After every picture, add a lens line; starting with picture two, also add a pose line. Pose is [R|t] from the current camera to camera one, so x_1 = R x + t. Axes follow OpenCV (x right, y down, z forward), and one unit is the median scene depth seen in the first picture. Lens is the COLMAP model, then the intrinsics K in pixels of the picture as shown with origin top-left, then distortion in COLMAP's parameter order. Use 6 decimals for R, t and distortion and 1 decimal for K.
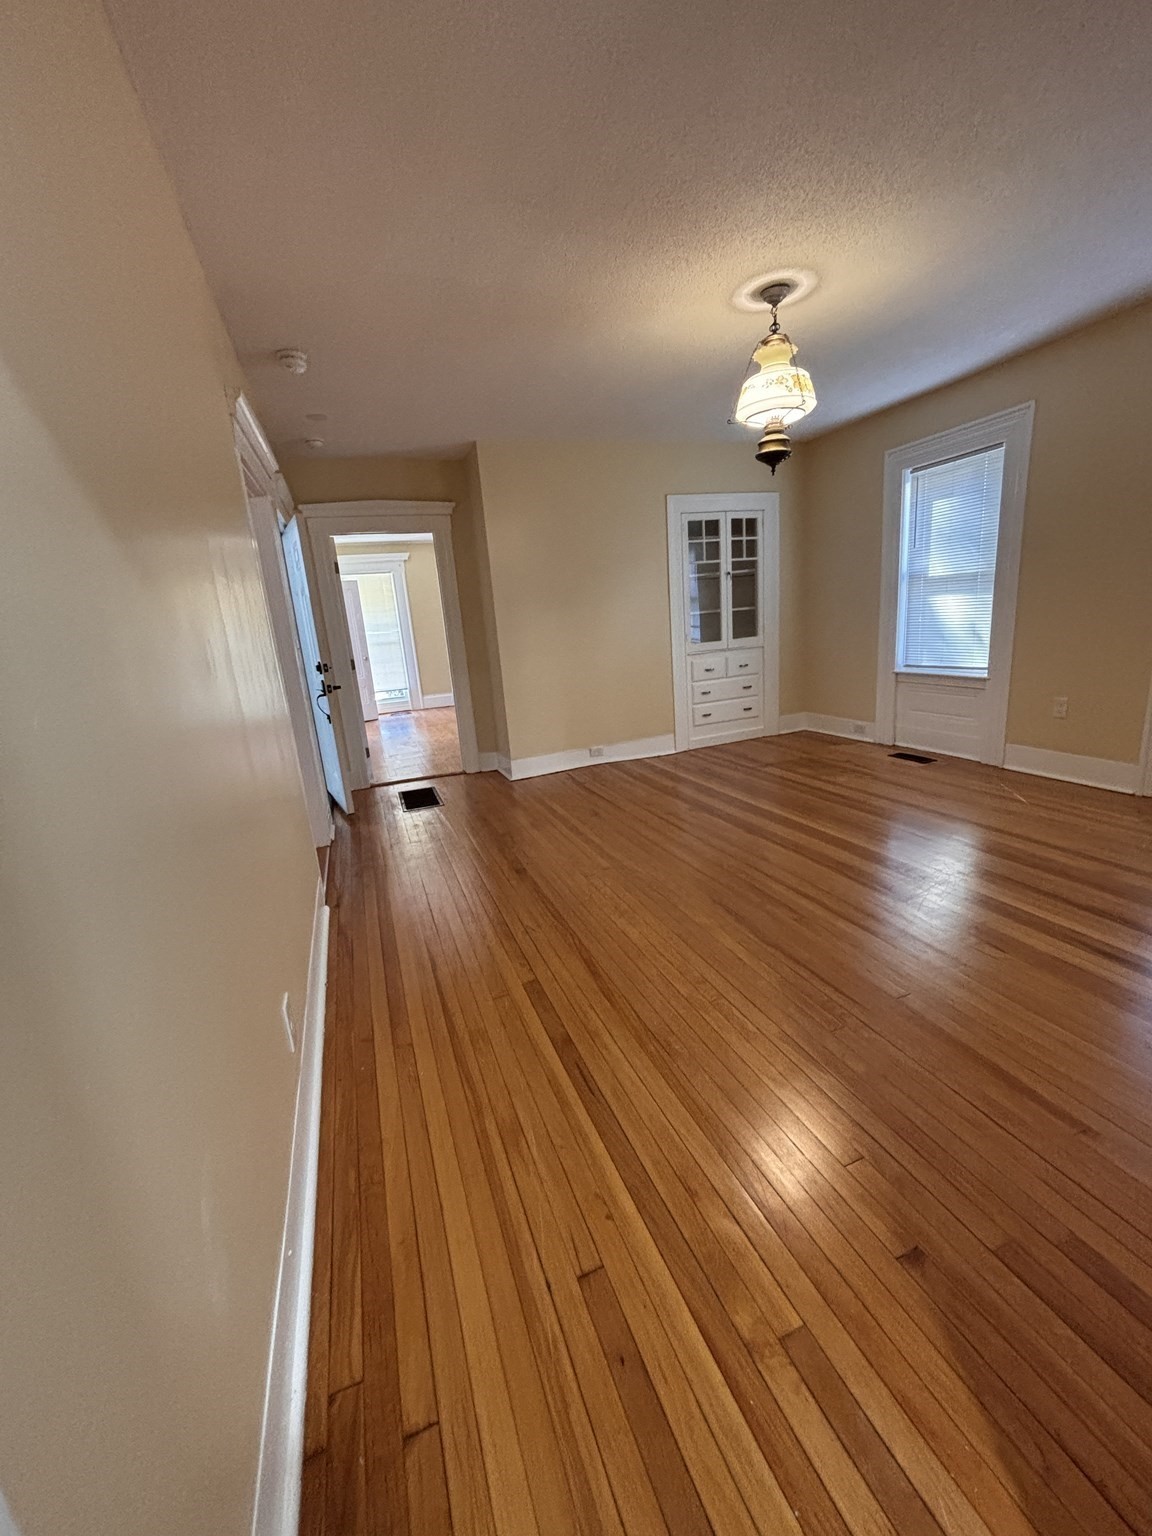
lens RADIAL K [[631.6, 0, 568.2], [0, 631.6, 769.4], [0, 0, 1]] dist [0.000309, -0.000169]
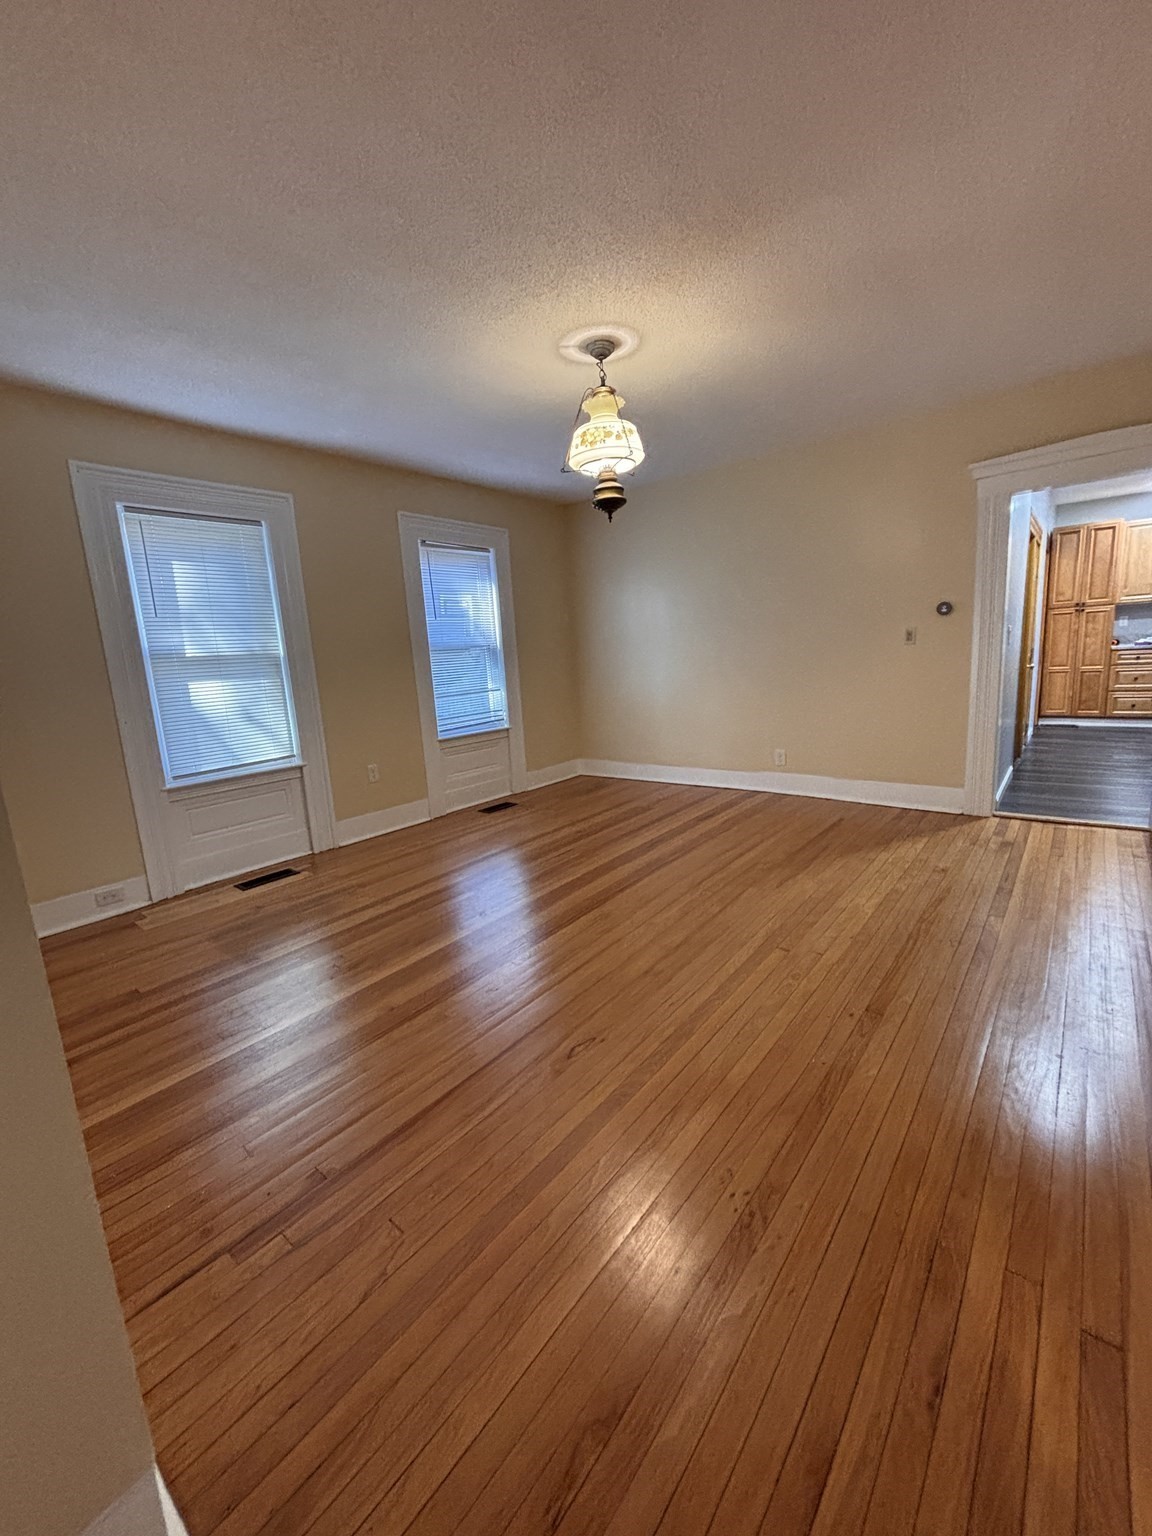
lens RADIAL K [[631.6, 0, 568.2], [0, 631.6, 769.4], [0, 0, 1]] dist [0.000309, -0.000169]
pose [[-0.517931, -0.043030, 0.854339, -0.448822], [0.297830, 0.927175, 0.227253, -0.302350], [-0.801901, 0.372149, -0.467397, 1.451799]]
